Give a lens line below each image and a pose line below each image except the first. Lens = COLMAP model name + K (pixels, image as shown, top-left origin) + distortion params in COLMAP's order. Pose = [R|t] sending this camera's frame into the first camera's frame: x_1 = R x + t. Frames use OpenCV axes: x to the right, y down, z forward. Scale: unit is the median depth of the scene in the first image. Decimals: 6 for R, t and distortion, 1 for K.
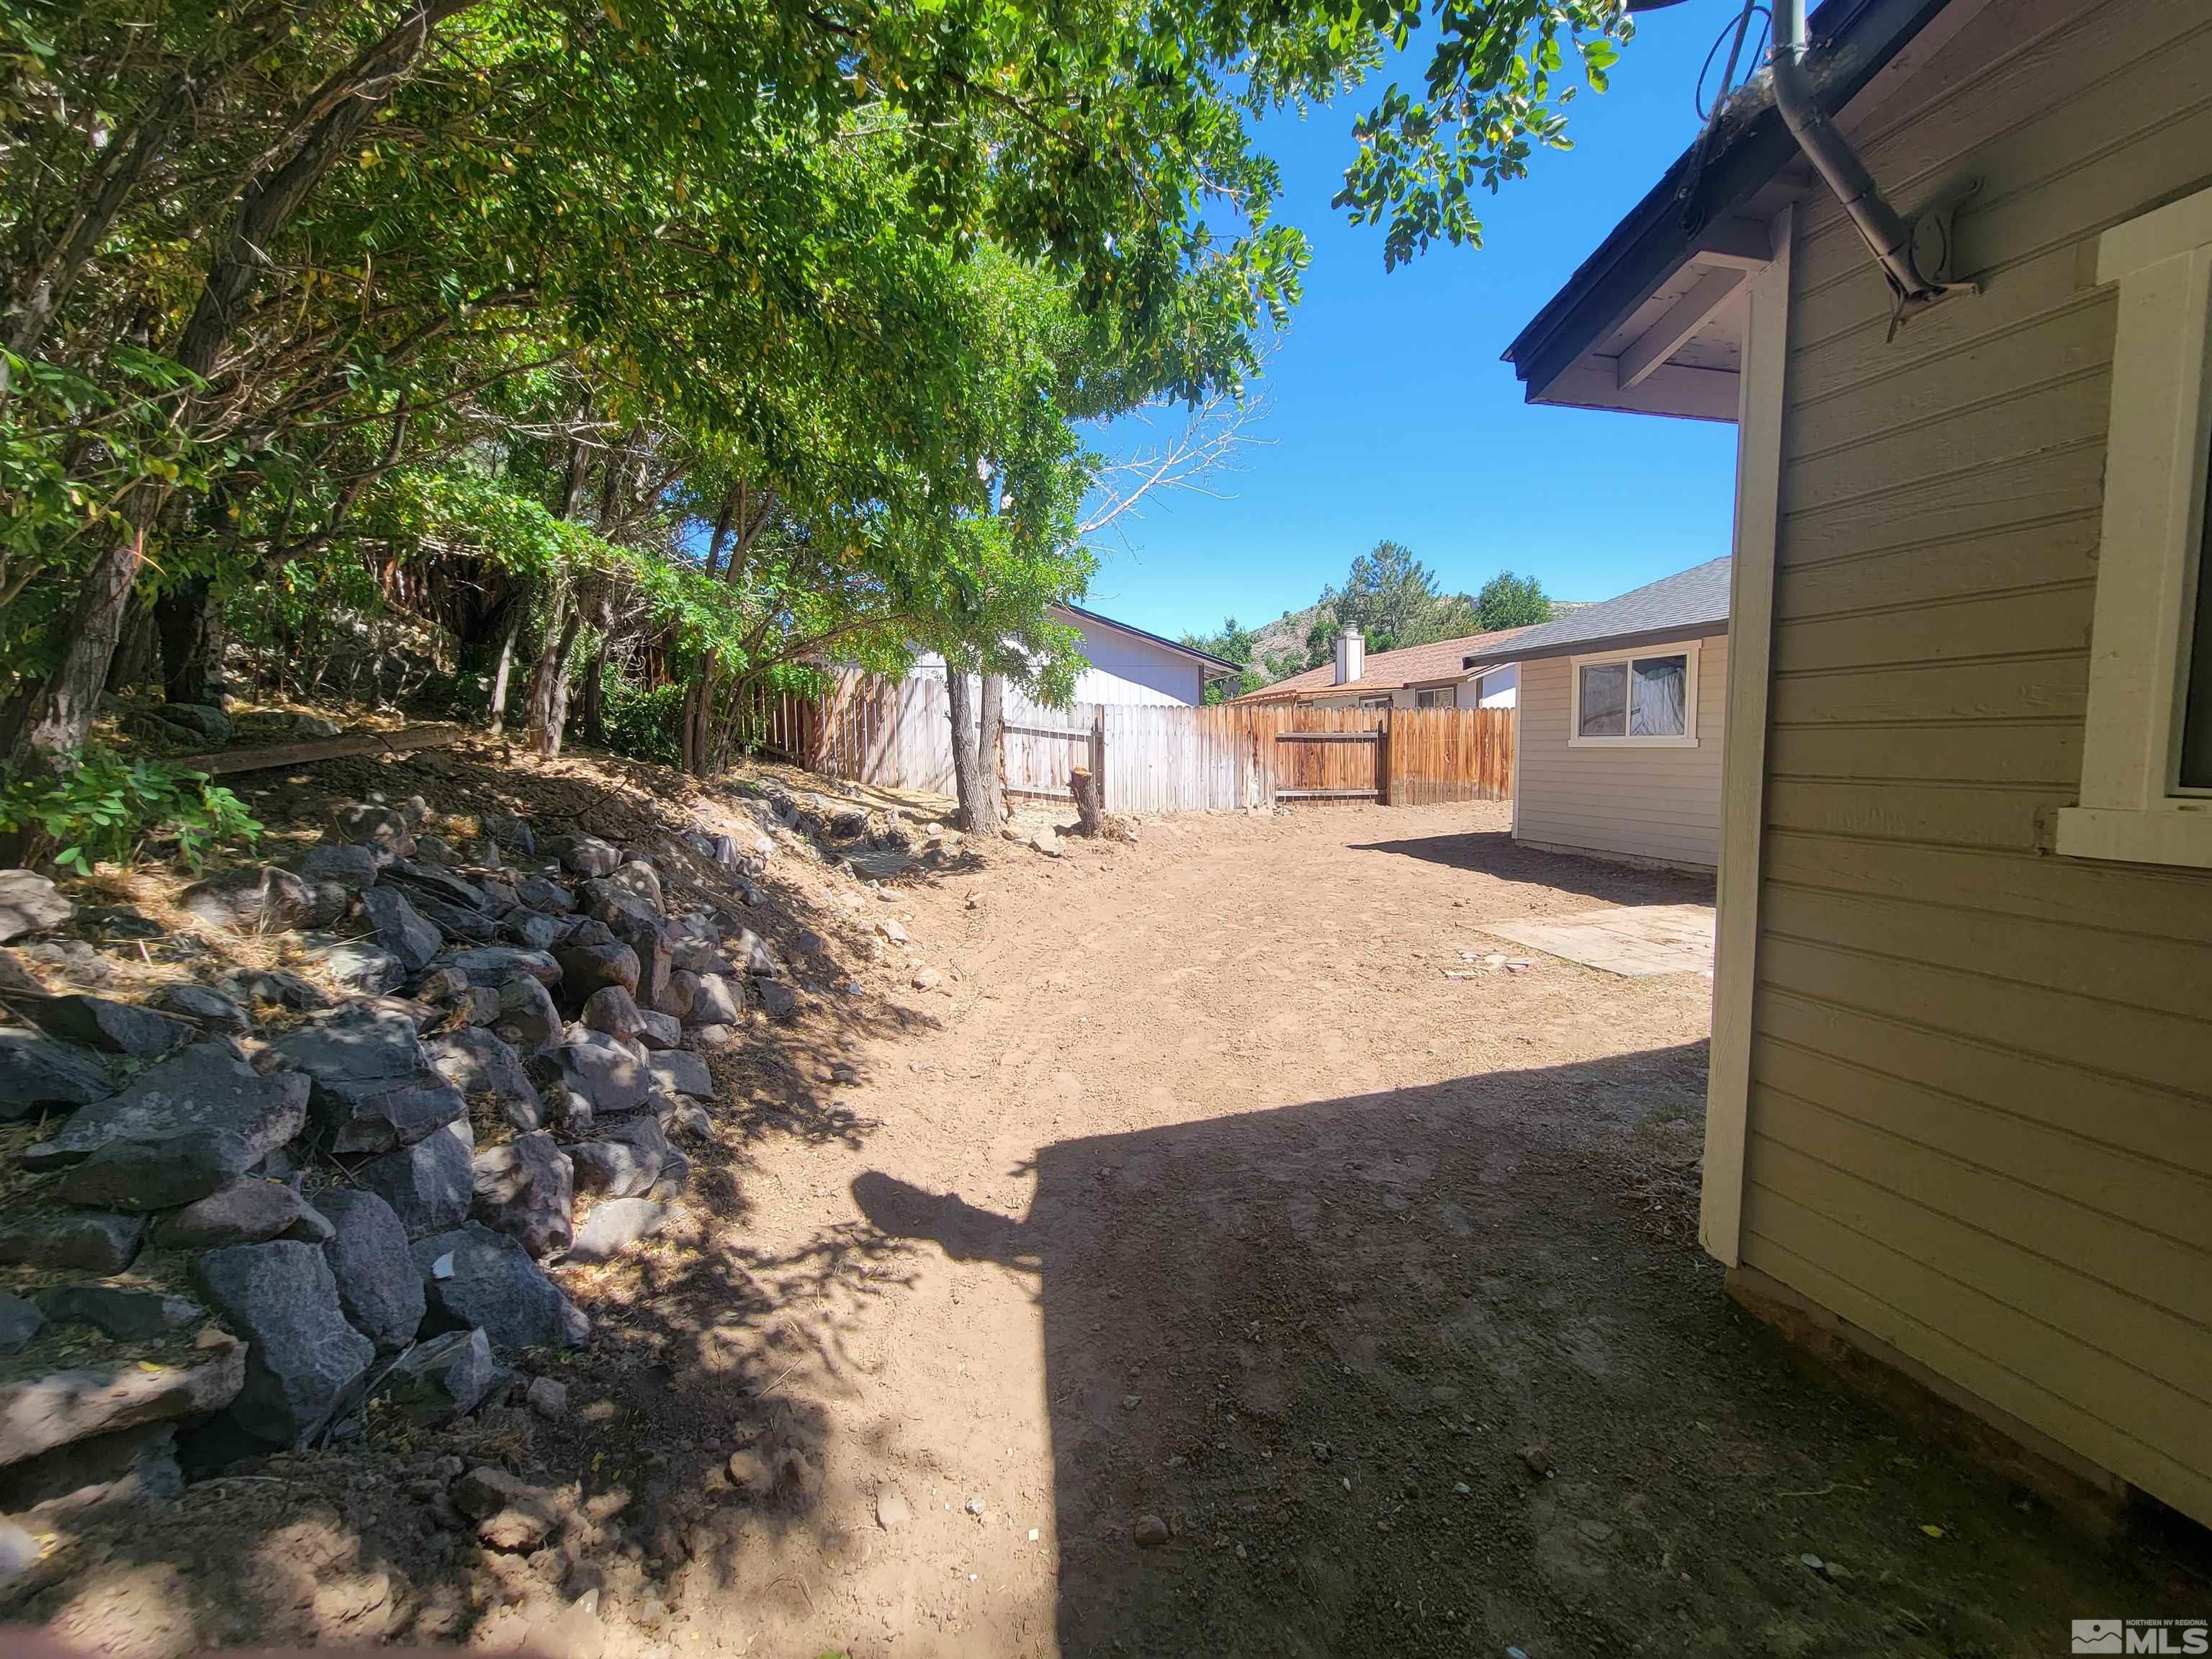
lens RADIAL K [[905.5, 0, 1105.2], [0, 905.5, 828.2], [0, 0, 1]] dist [-0.004286, -0.000390]
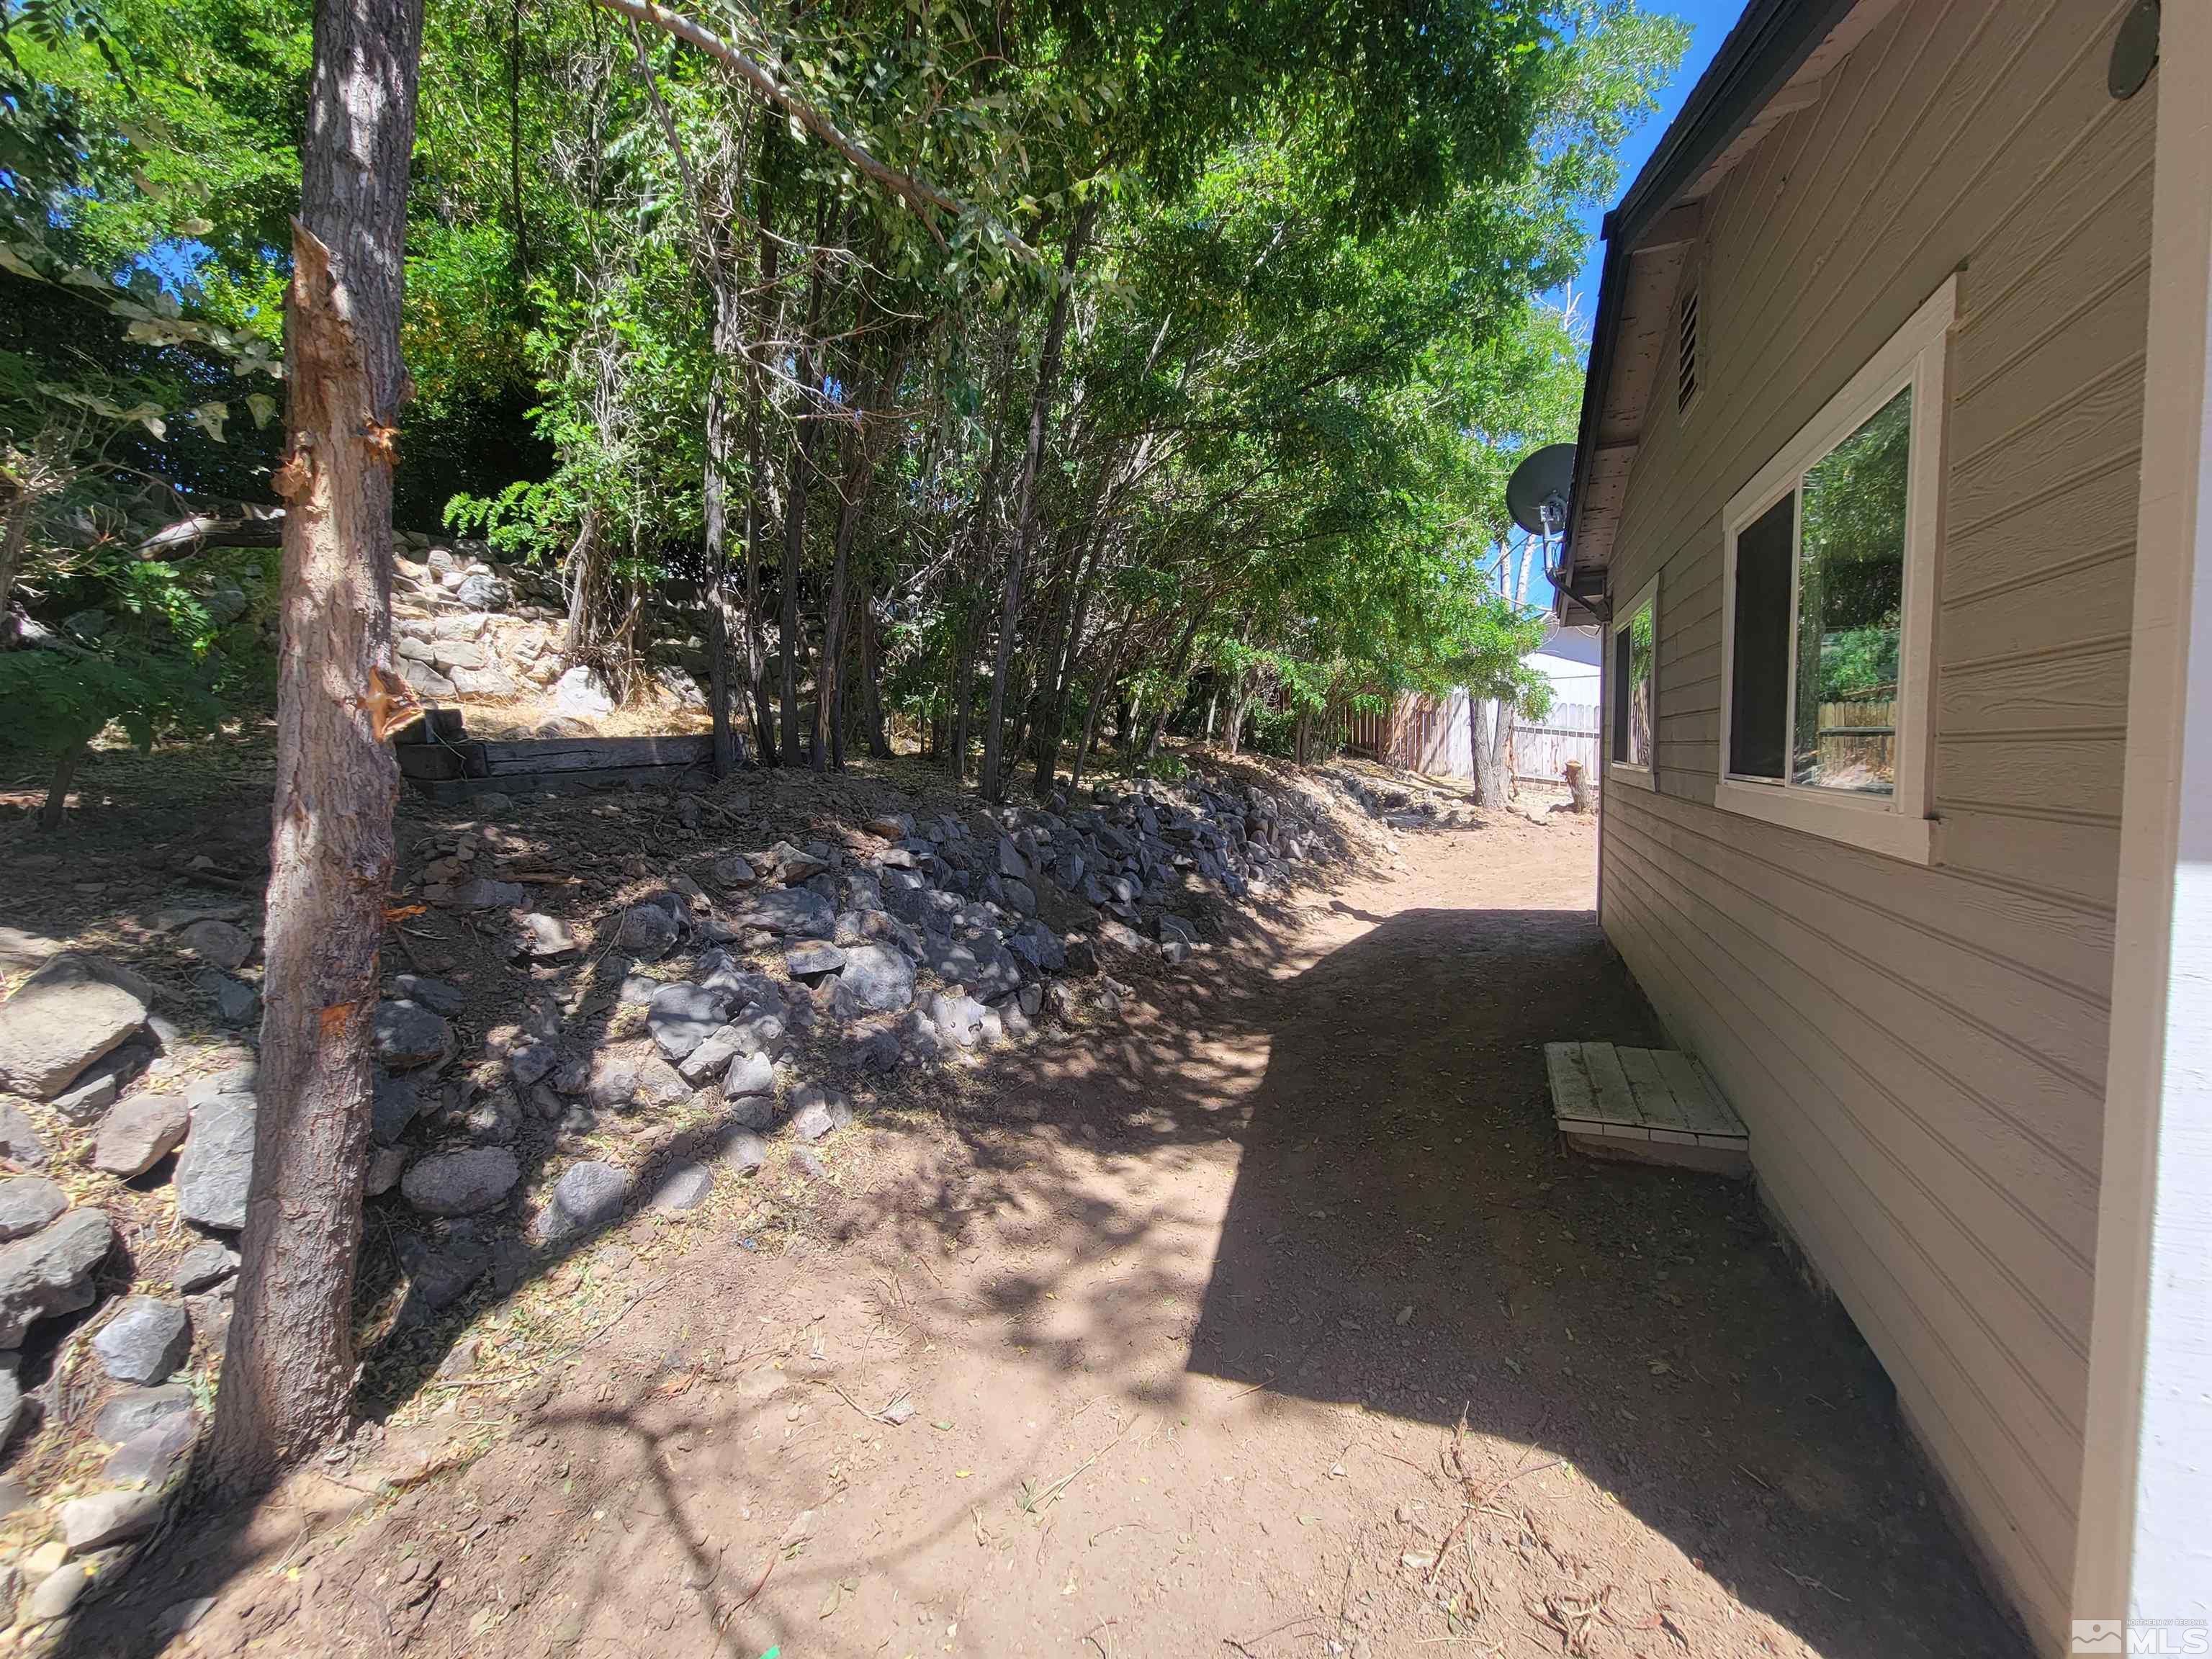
lens RADIAL K [[905.5, 0, 1107.7], [0, 905.5, 824.5], [0, 0, 1]] dist [-0.004286, -0.000390]
pose [[0.792171, 0.041887, -0.608860, 0.281015], [-0.041245, 0.999035, 0.015066, 0.039991], [0.608903, 0.013177, 0.793135, -0.537654]]
